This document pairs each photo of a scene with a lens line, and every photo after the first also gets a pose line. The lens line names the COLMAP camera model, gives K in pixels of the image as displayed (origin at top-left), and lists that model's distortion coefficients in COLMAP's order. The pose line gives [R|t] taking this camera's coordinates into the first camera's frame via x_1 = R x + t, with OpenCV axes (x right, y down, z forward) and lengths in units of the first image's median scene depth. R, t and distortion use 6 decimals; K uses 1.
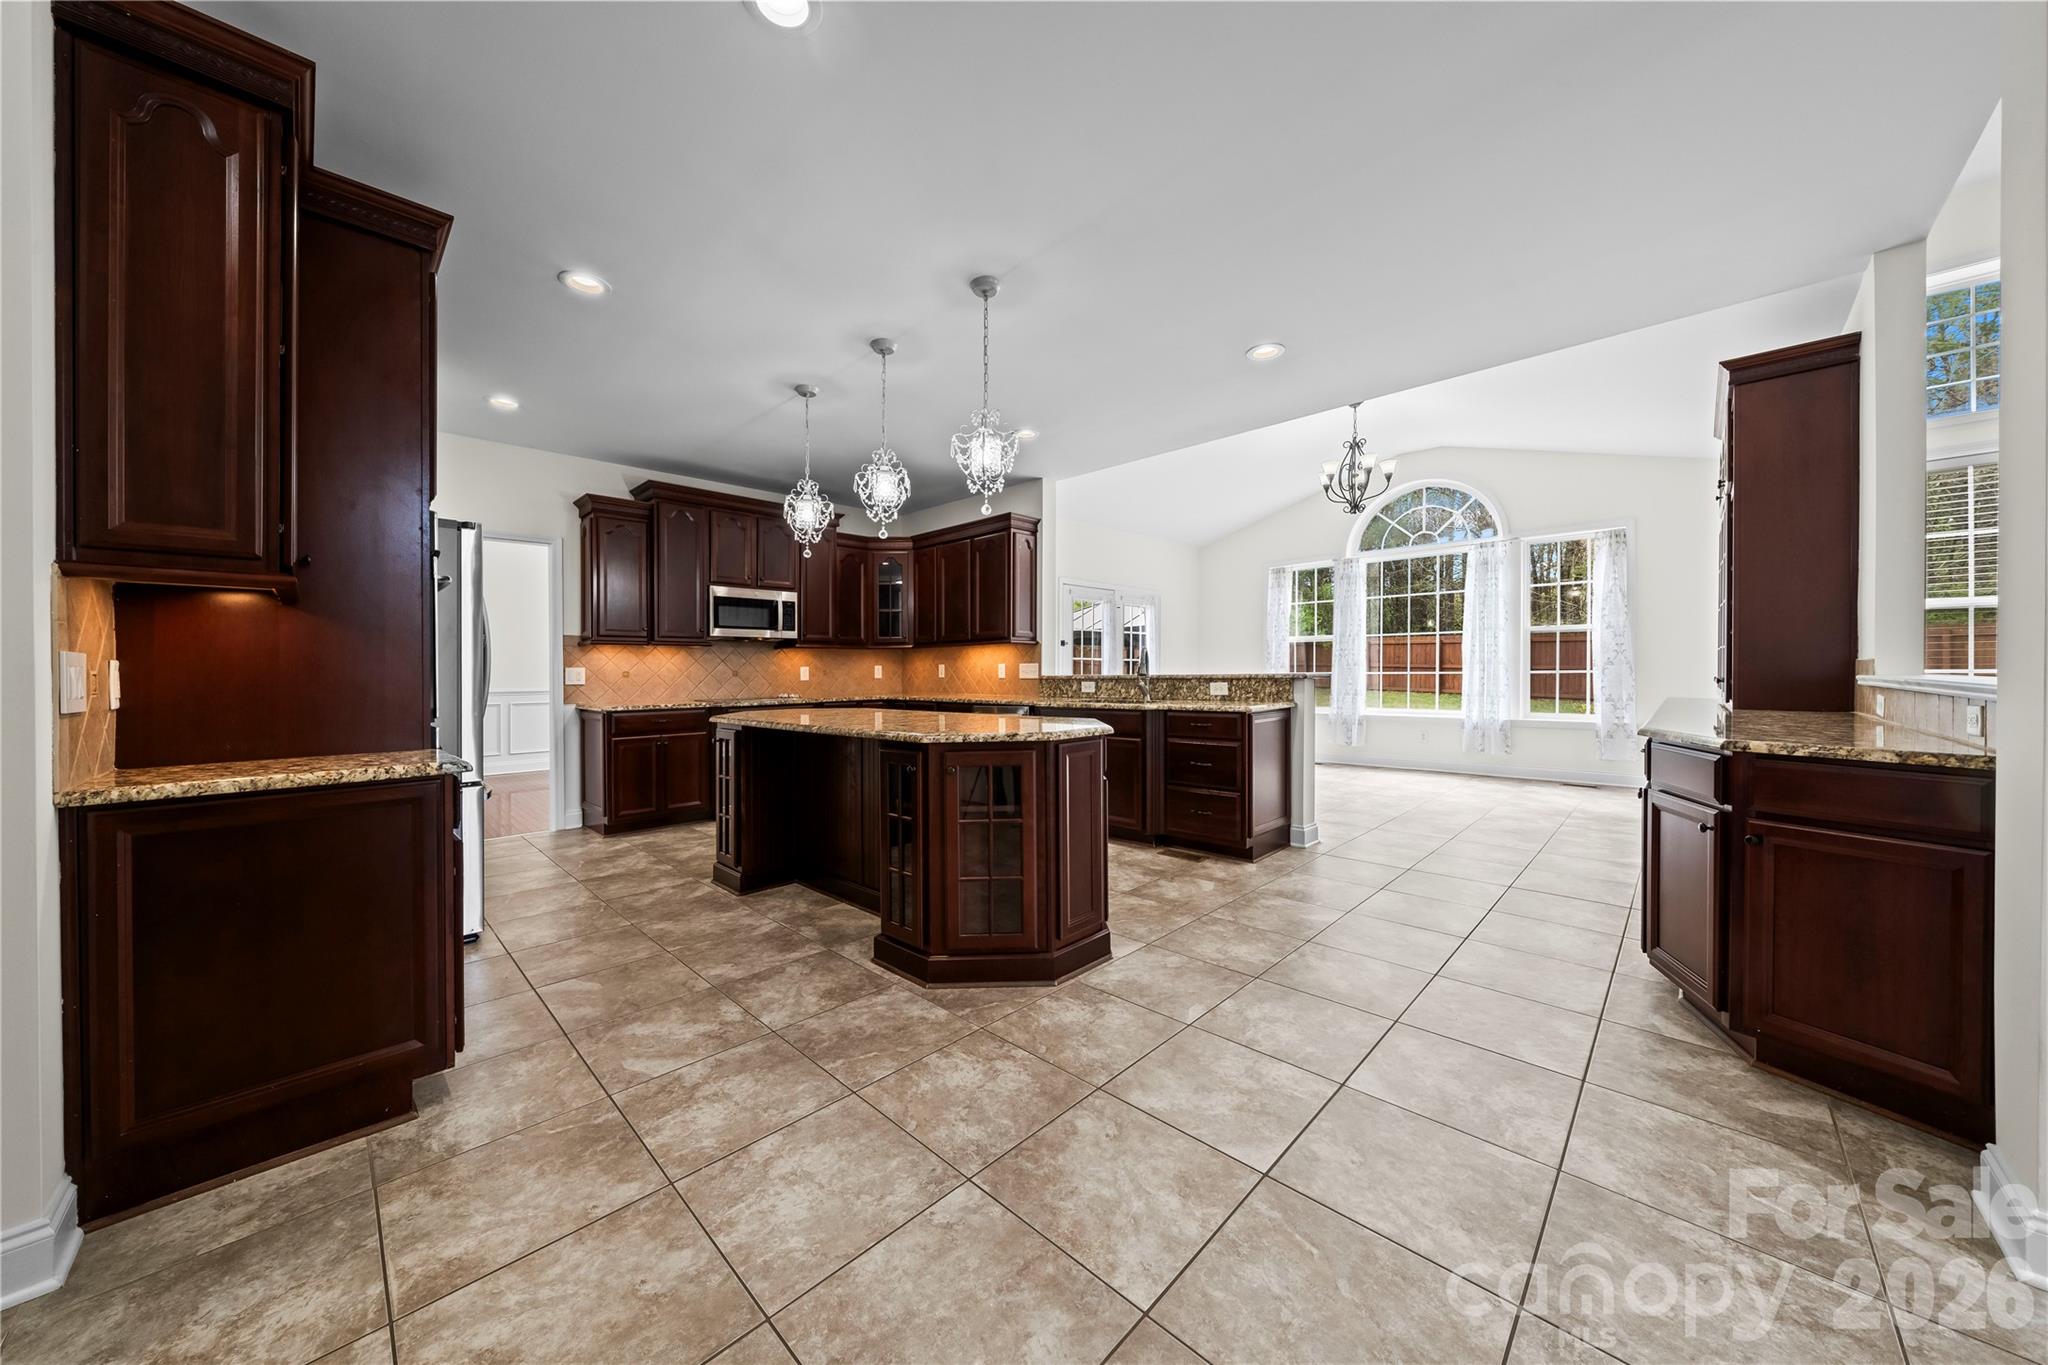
lens RADIAL K [[688.6, 0, 1024.4], [0, 688.6, 673.7], [0, 0, 1]] dist [-0.001221, -0.000061]
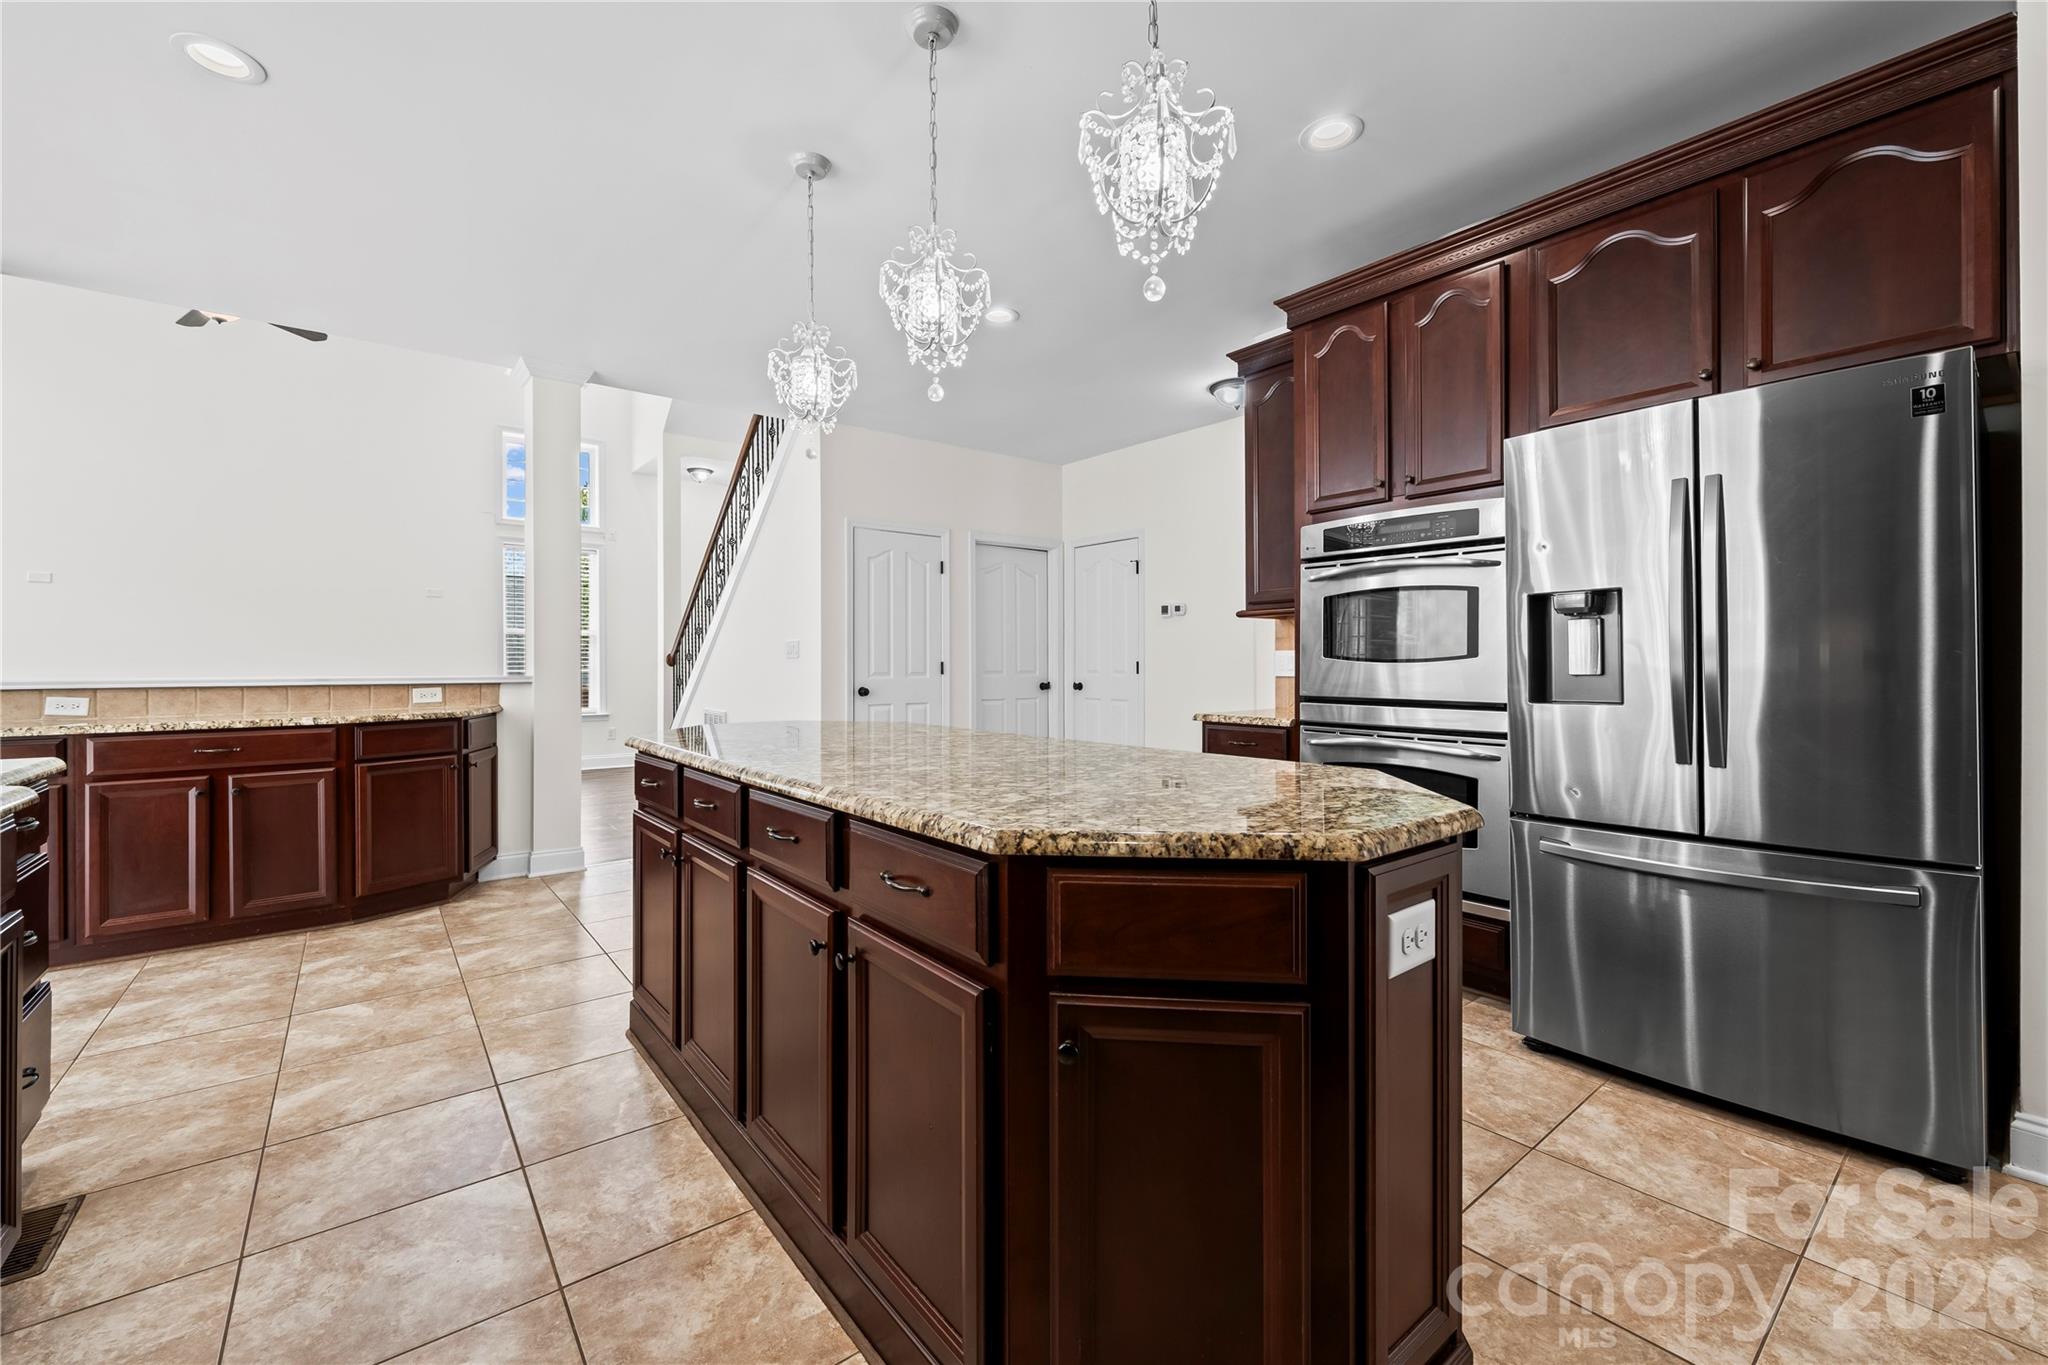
lens RADIAL K [[820.1, 0, 1004.1], [0, 820.1, 669.5], [0, 0, 1]] dist [0.002677, 0.000022]
pose [[-0.989412, 0.019269, 0.143847, -0.209799], [0.019416, 0.999811, -0.000381, 0.002636], [-0.143828, 0.002416, -0.989600, 0.955467]]
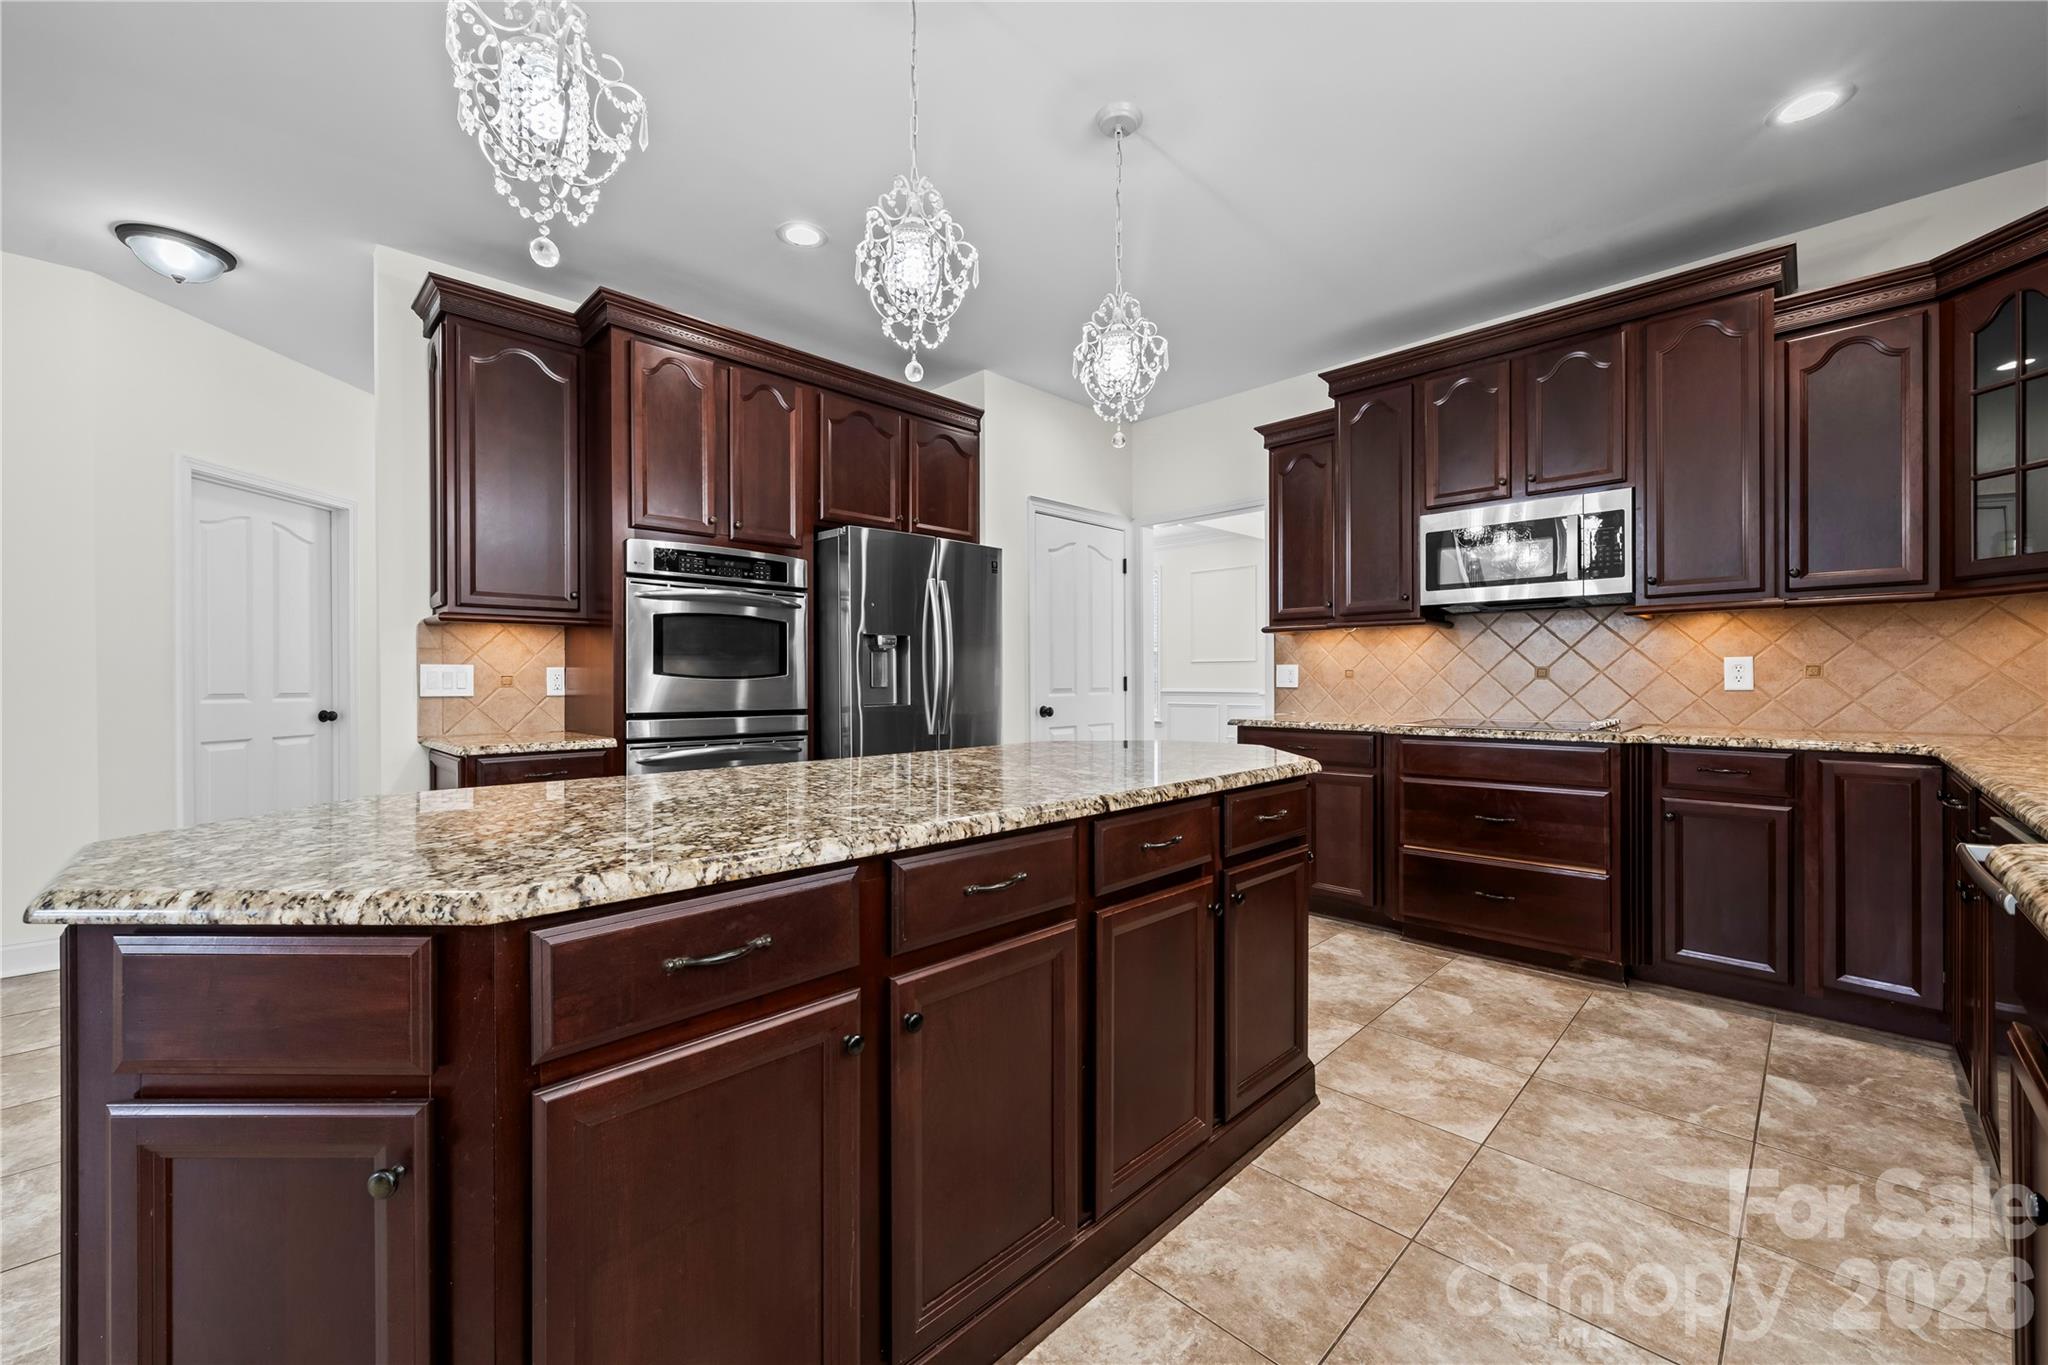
lens RADIAL K [[820.1, 0, 1004.8], [0, 820.1, 692.1], [0, 0, 1]] dist [0.002677, 0.000022]
pose [[-0.026538, 0.027689, -0.999264, 0.204083], [0.002707, 0.999615, 0.027627, -0.004053], [0.999644, -0.001972, -0.026603, 0.635095]]
